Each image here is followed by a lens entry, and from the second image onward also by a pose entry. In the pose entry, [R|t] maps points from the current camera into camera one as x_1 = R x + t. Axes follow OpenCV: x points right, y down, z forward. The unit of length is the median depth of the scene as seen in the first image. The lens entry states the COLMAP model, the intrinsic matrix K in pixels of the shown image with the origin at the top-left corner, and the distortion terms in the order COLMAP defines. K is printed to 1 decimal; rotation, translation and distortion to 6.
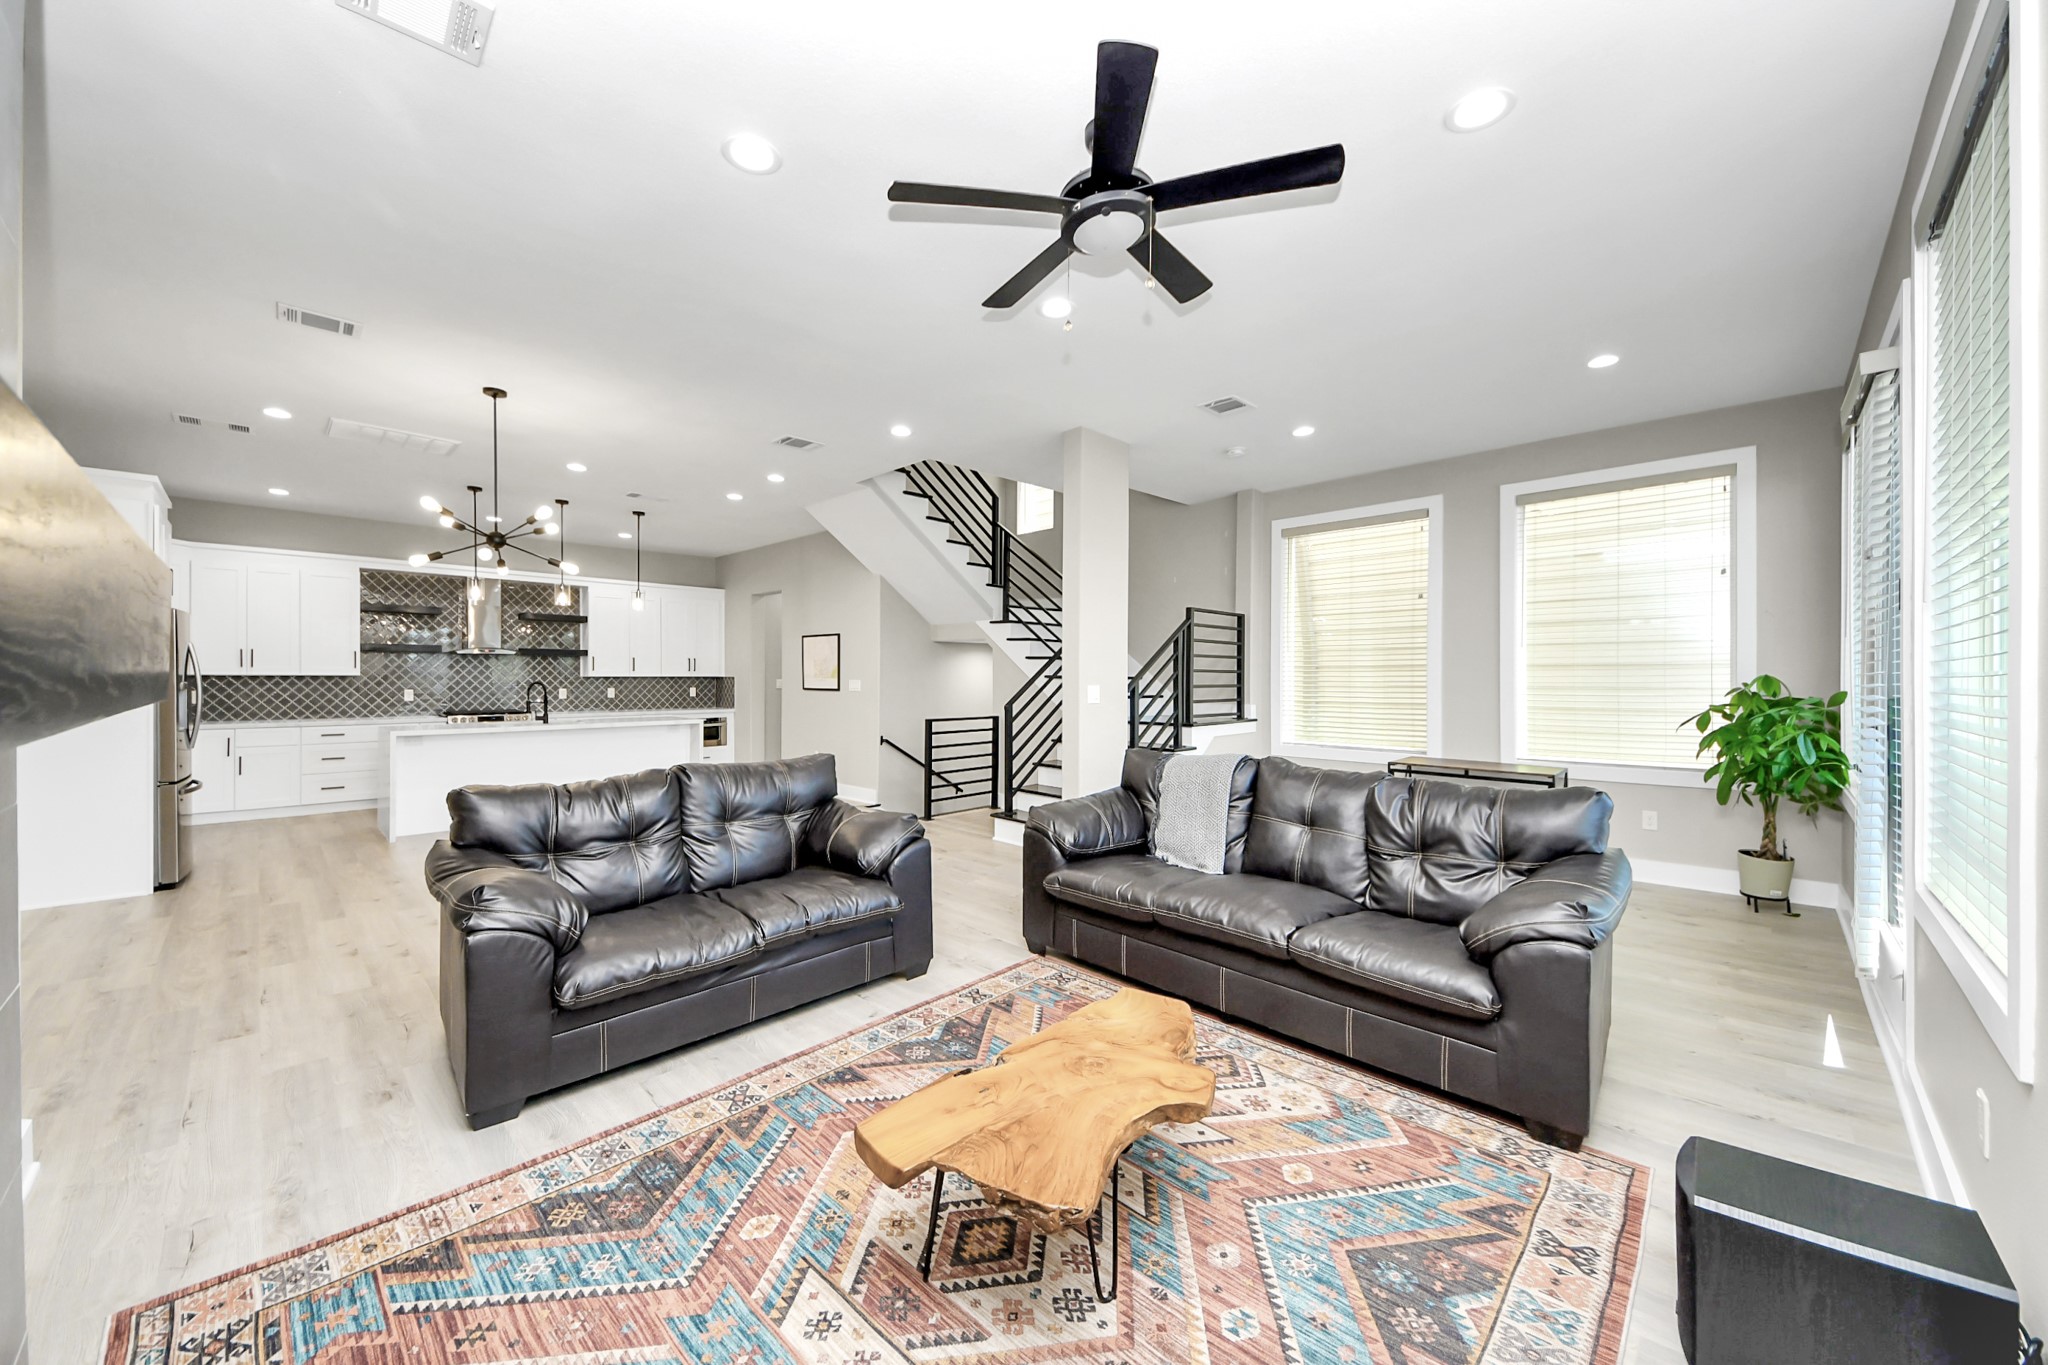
lens RADIAL K [[754.2, 0, 1052.4], [0, 754.2, 680.3], [0, 0, 1]] dist [0.005864, -0.003815]
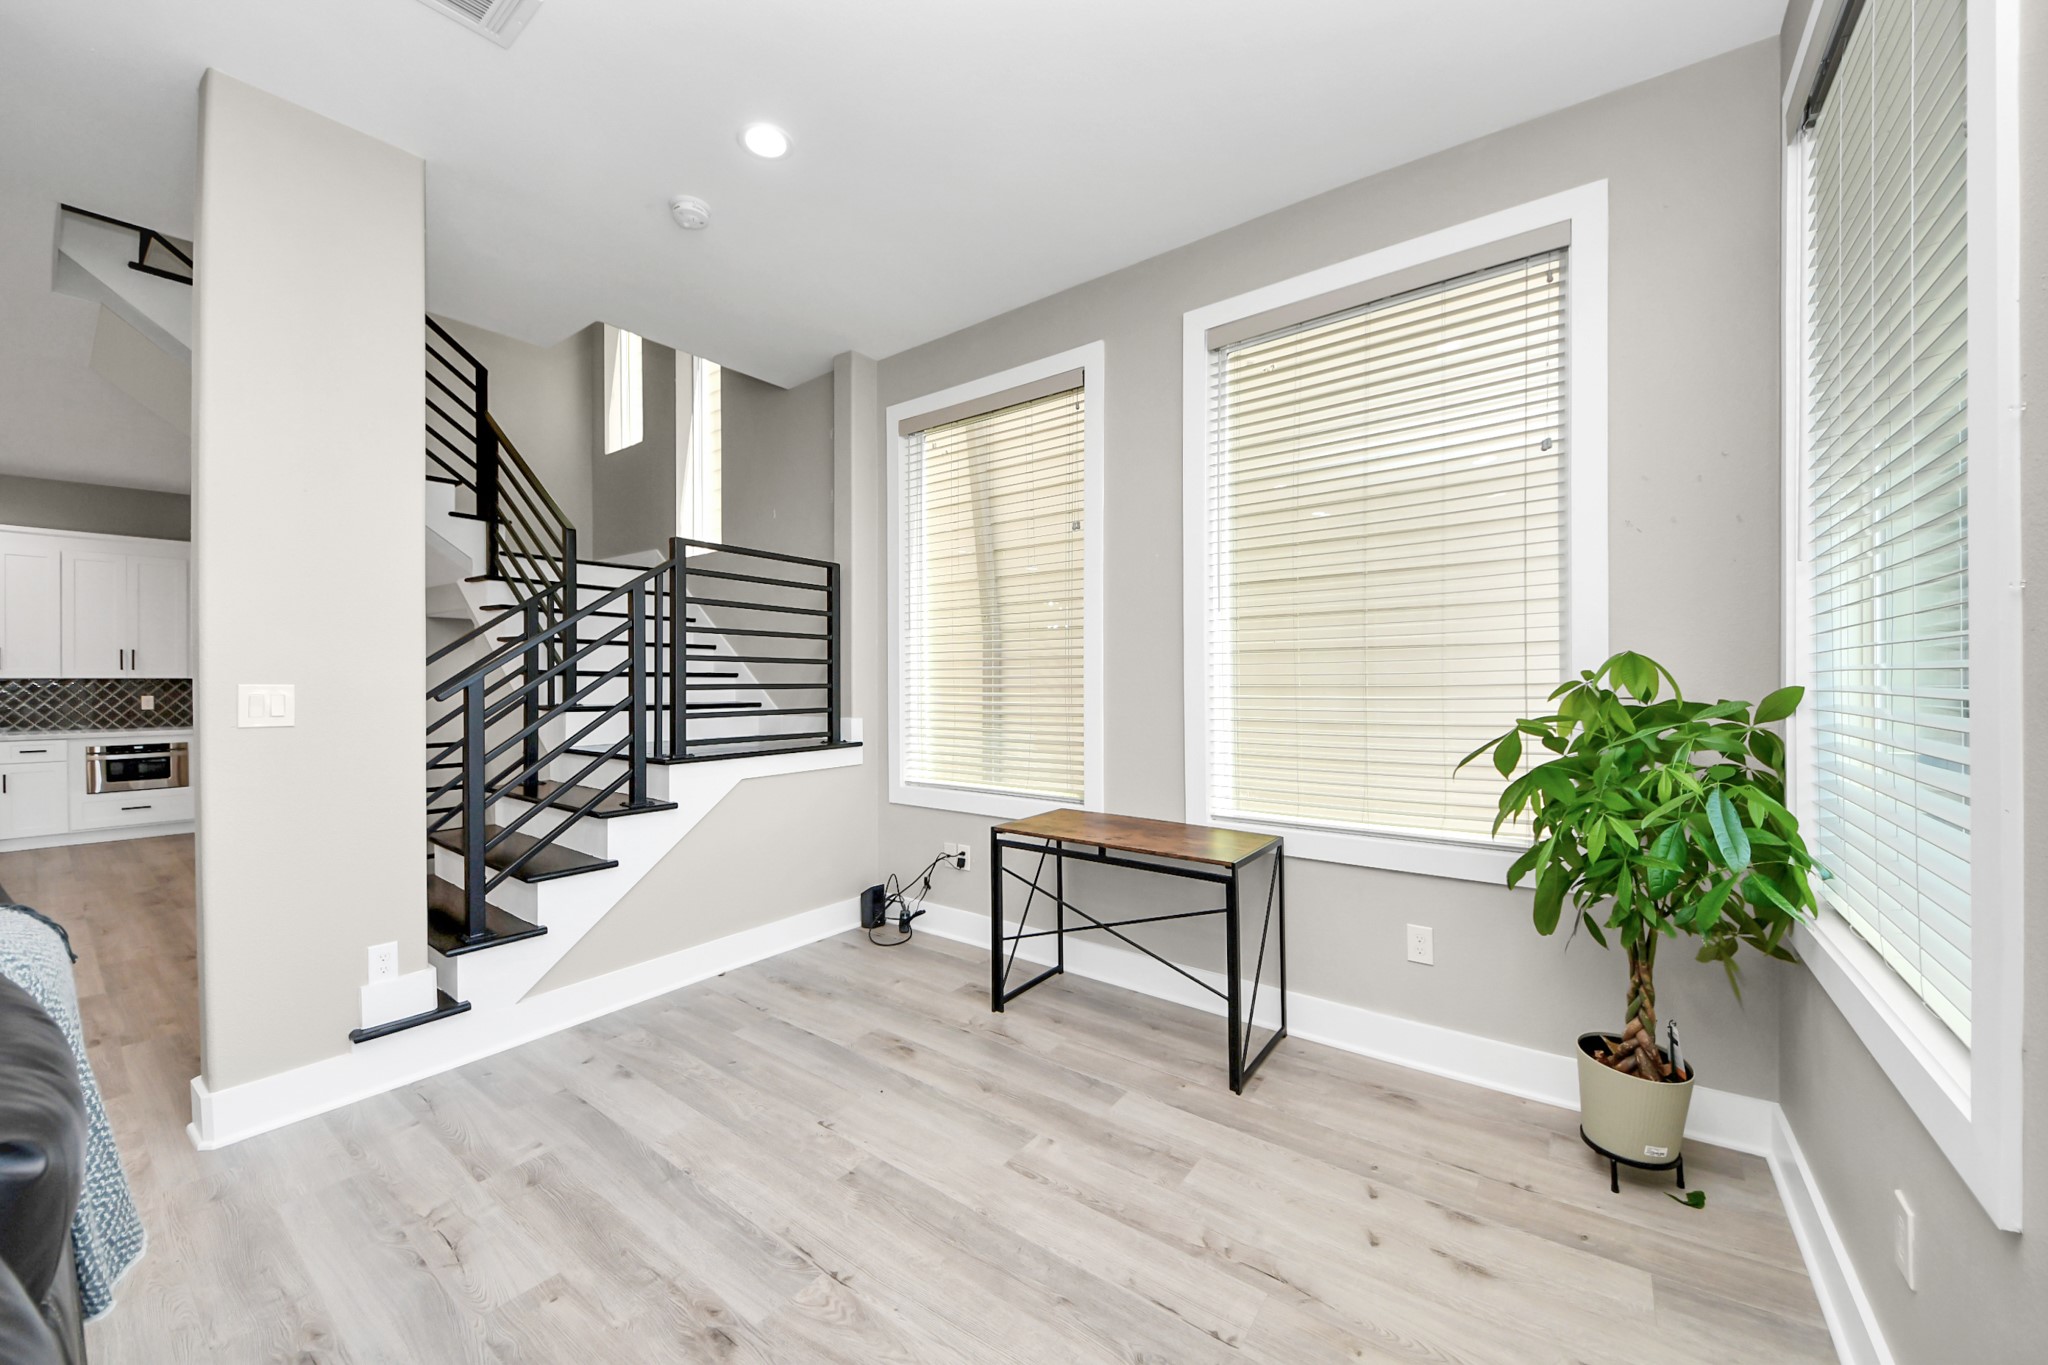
lens RADIAL K [[754.2, 0, 1081.4], [0, 754.2, 676.1], [0, 0, 1]] dist [0.005864, -0.003815]
pose [[0.990894, -0.003461, 0.134597, 0.548138], [0.004283, 0.999974, -0.005814, 0.008924], [-0.134573, 0.006338, 0.990883, 0.585175]]
